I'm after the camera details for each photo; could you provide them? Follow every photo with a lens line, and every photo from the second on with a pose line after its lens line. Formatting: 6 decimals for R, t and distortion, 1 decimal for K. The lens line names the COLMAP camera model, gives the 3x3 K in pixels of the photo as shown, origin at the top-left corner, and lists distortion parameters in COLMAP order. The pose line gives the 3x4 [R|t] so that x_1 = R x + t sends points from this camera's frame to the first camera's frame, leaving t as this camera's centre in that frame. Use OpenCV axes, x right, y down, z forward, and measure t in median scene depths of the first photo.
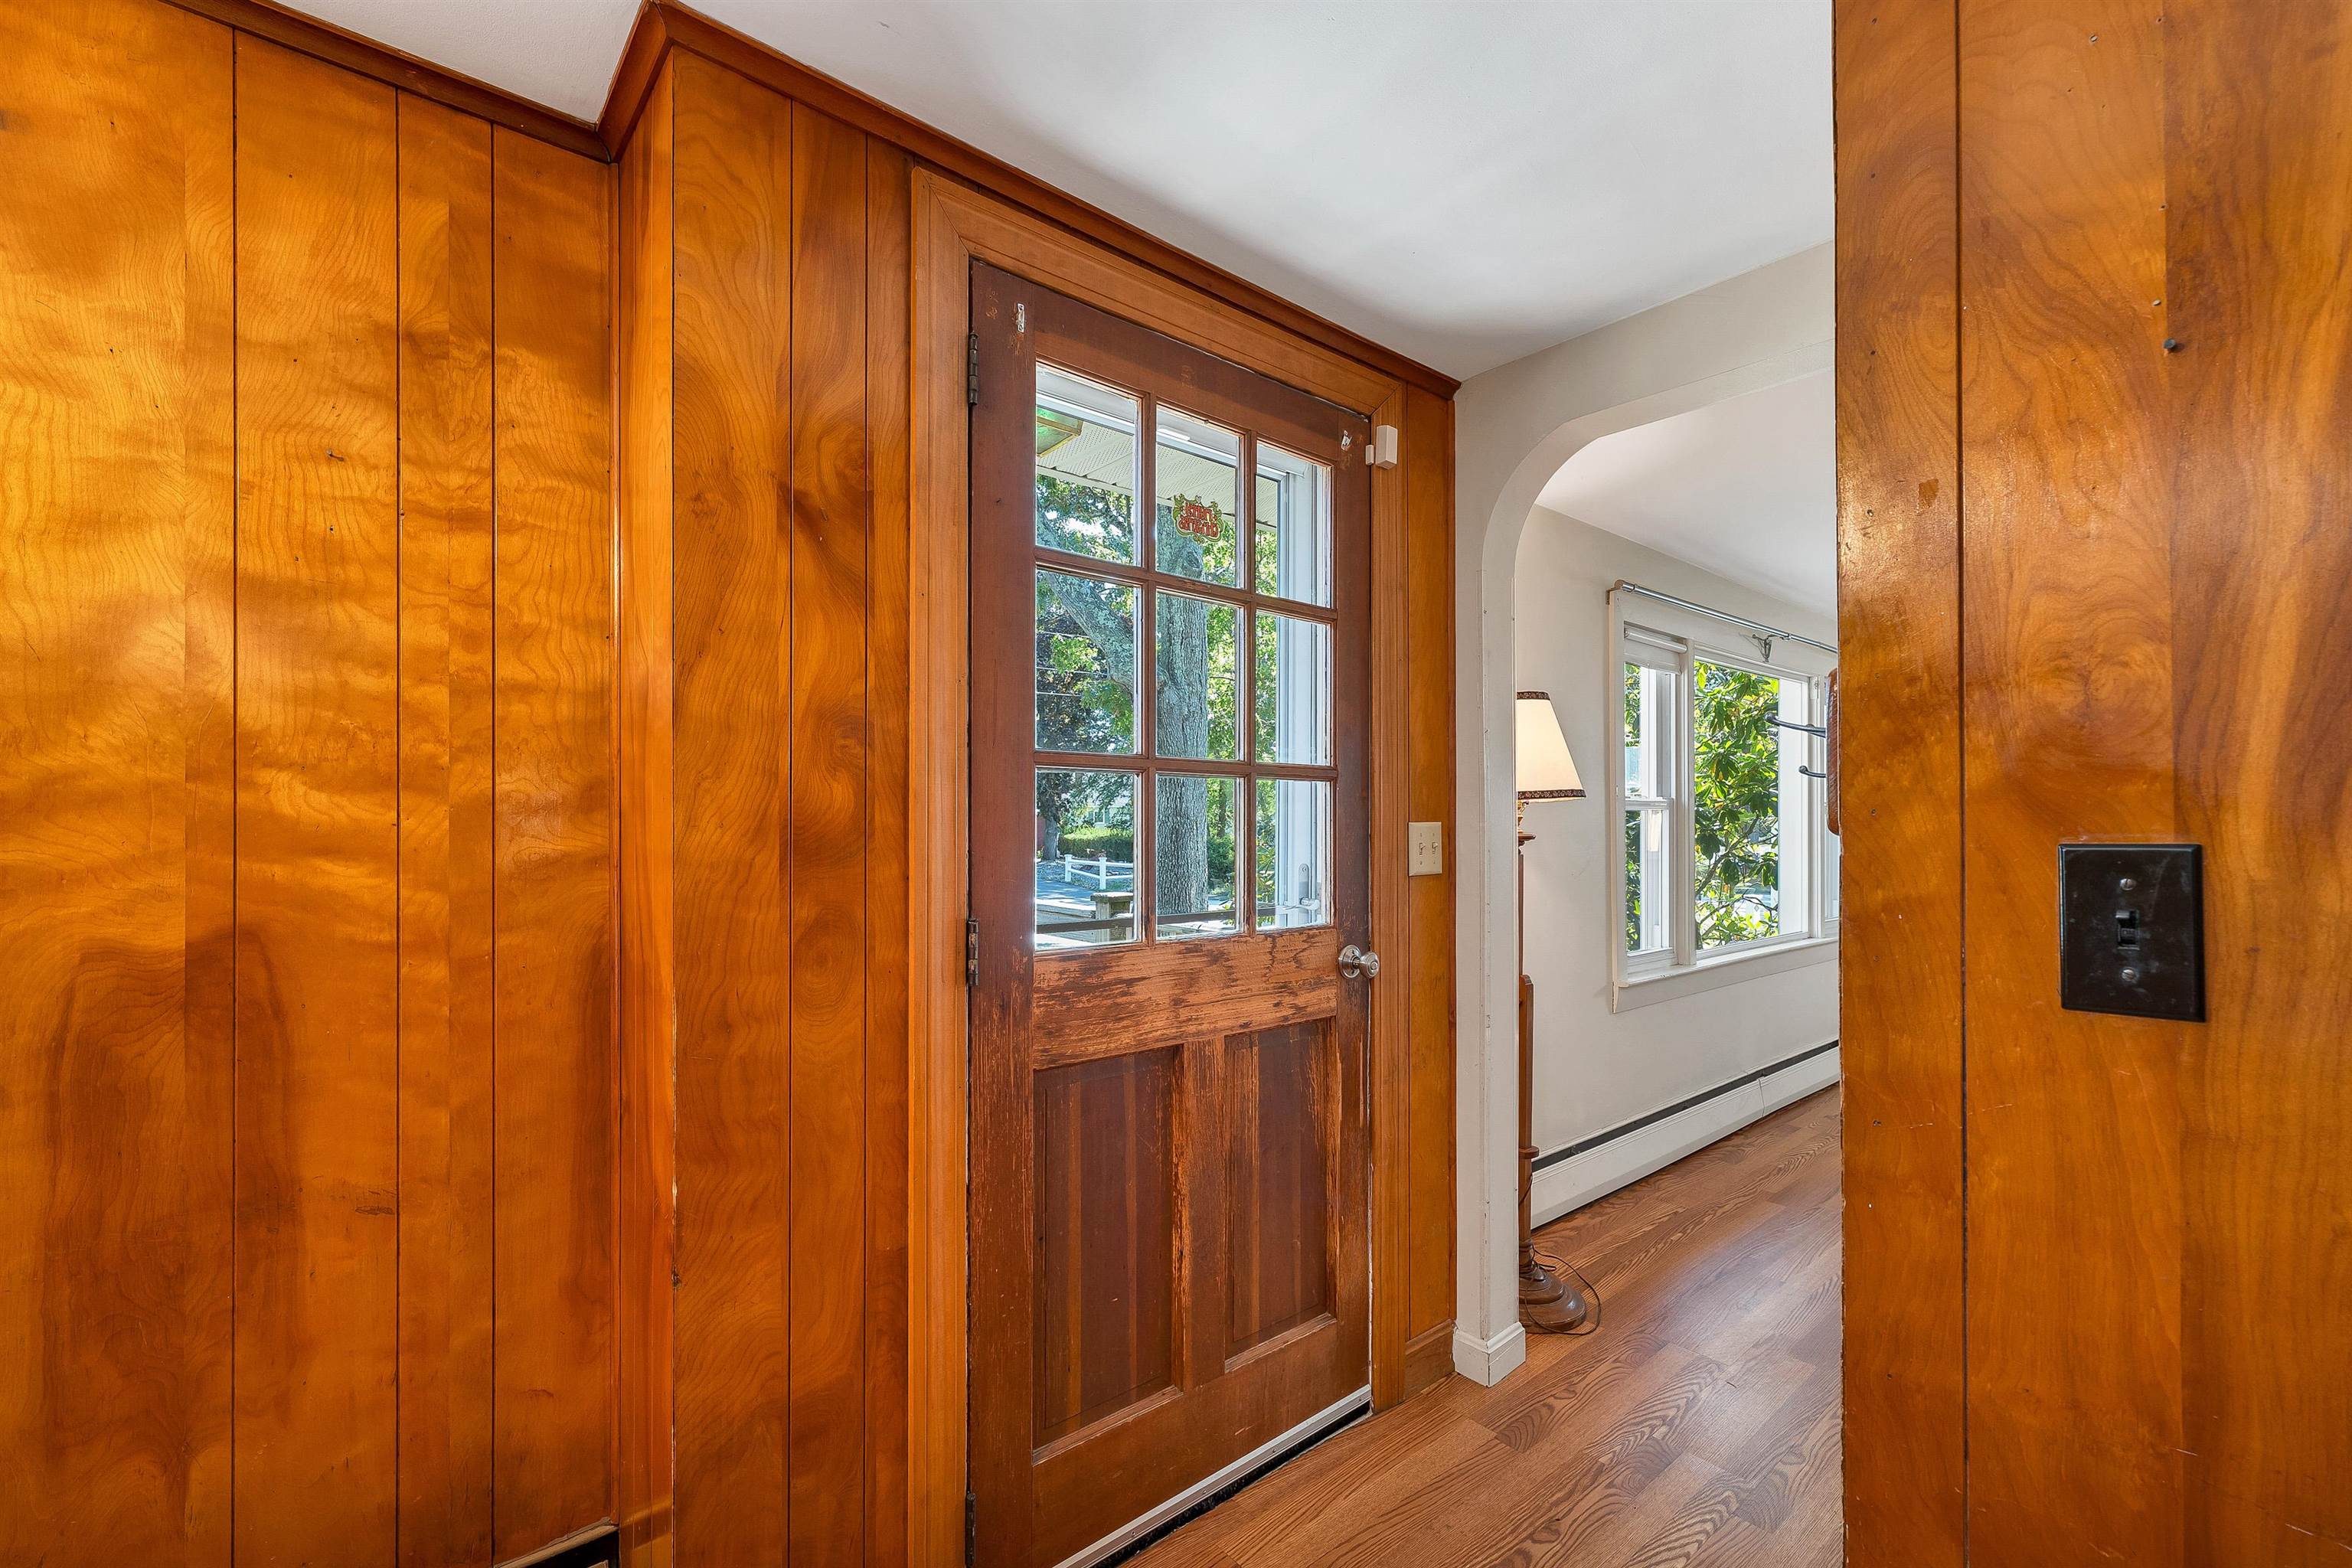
lens RADIAL K [[998.1, 0, 1175.9], [0, 998.1, 812.5], [0, 0, 1]] dist [-0.000301, 0.000867]
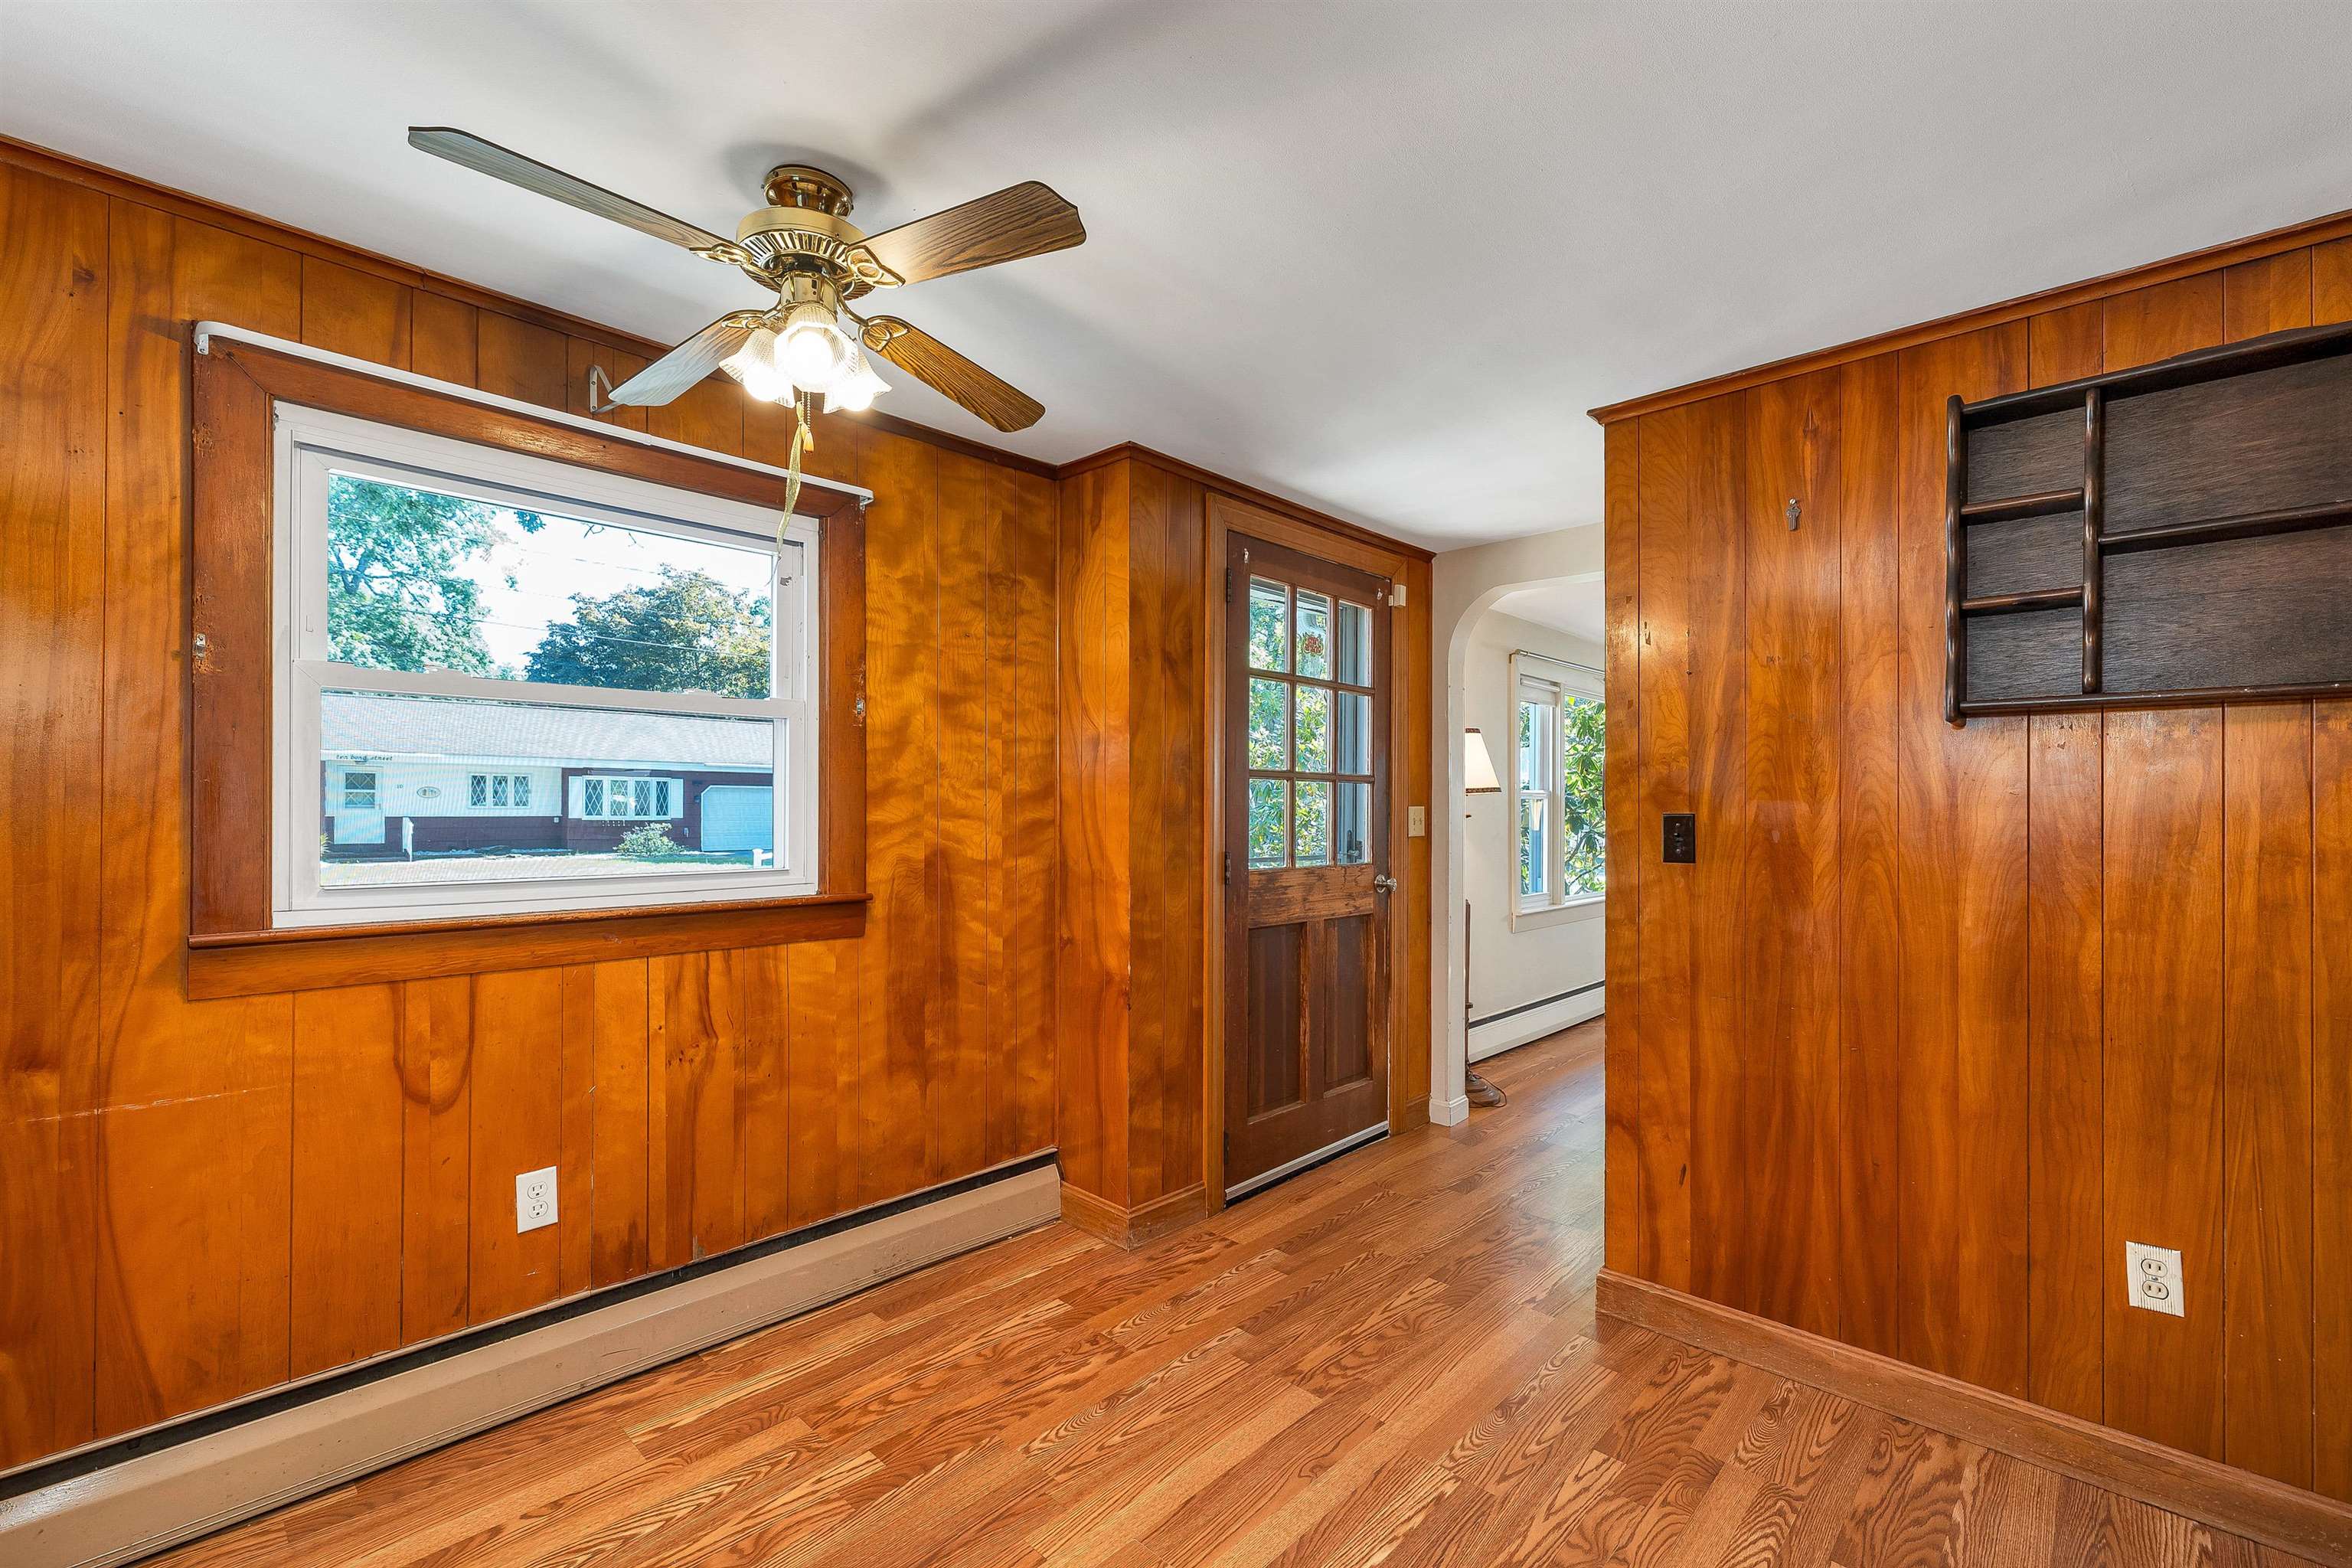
lens RADIAL K [[1074.9, 0, 1158.1], [0, 1074.9, 790.9], [0, 0, 1]] dist [0.011683, 0.000086]
pose [[0.993381, 0.006607, 0.114675, -0.510015], [-0.006272, 0.999975, -0.003283, -0.009653], [-0.114694, 0.002542, 0.993398, -1.006955]]
